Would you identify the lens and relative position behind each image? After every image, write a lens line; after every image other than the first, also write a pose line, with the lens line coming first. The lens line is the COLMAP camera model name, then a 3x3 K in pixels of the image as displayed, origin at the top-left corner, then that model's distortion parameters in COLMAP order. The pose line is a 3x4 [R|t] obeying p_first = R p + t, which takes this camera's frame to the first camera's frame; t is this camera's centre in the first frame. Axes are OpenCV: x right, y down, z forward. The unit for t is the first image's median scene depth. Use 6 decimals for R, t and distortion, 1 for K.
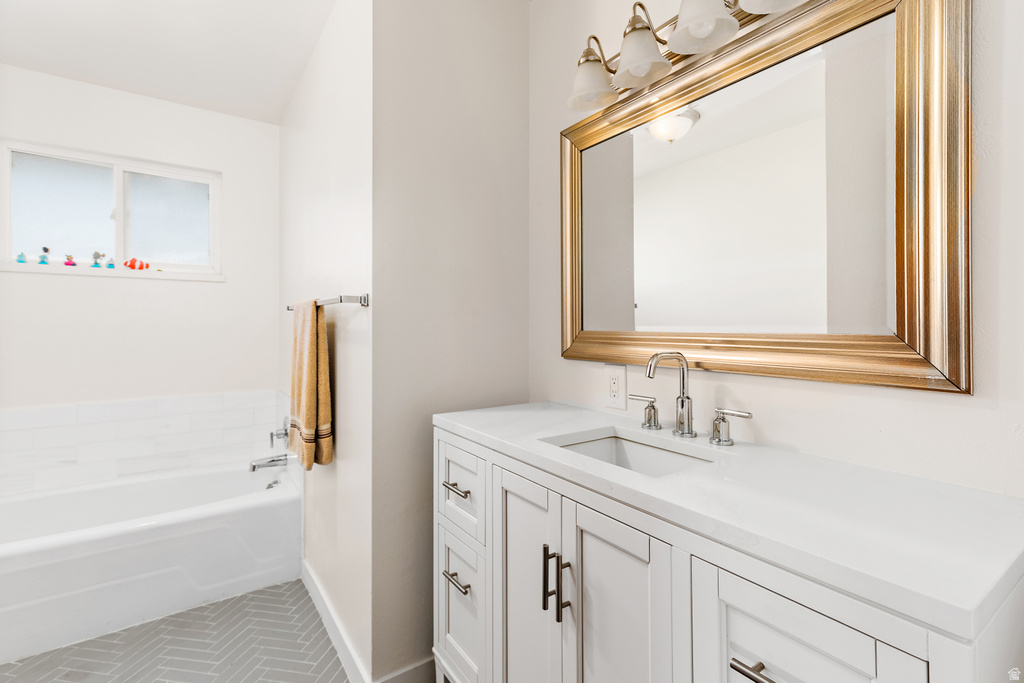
lens RADIAL K [[472.4, 0, 518.4], [0, 472.4, 323.5], [0, 0, 1]] dist [-0.001719, -0.000754]
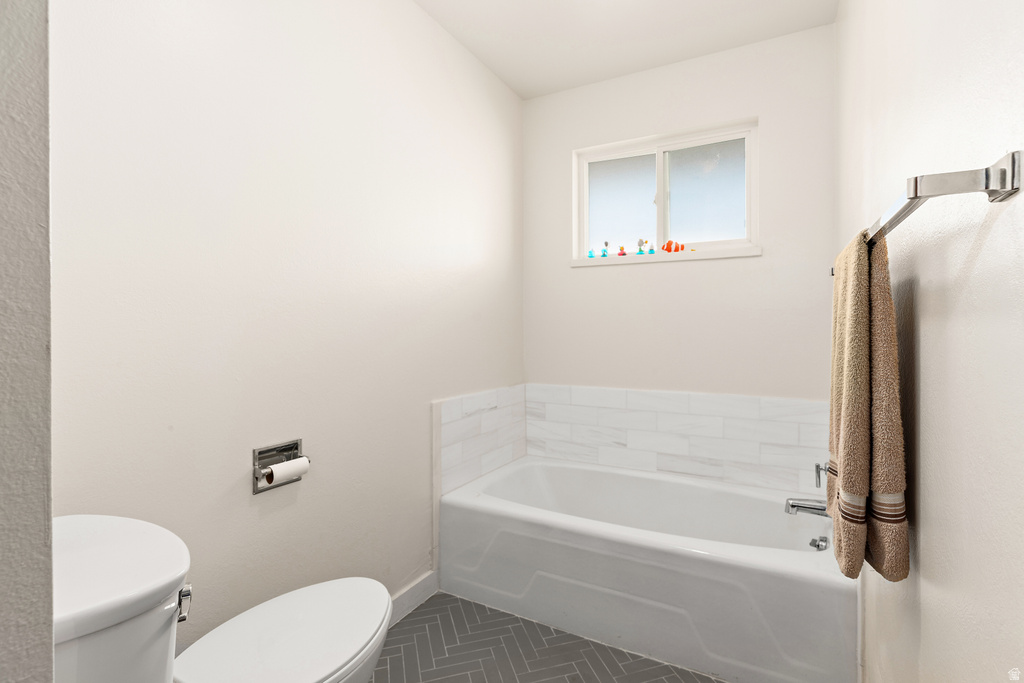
lens RADIAL K [[486.5, 0, 519.3], [0, 486.5, 326.6], [0, 0, 1]] dist [-0.003152, 0.000693]
pose [[0.458081, 0.000430, -0.888910, -0.113950], [0.002608, 0.999995, 0.001828, 0.034900], [0.888906, -0.003155, 0.458078, 0.347517]]
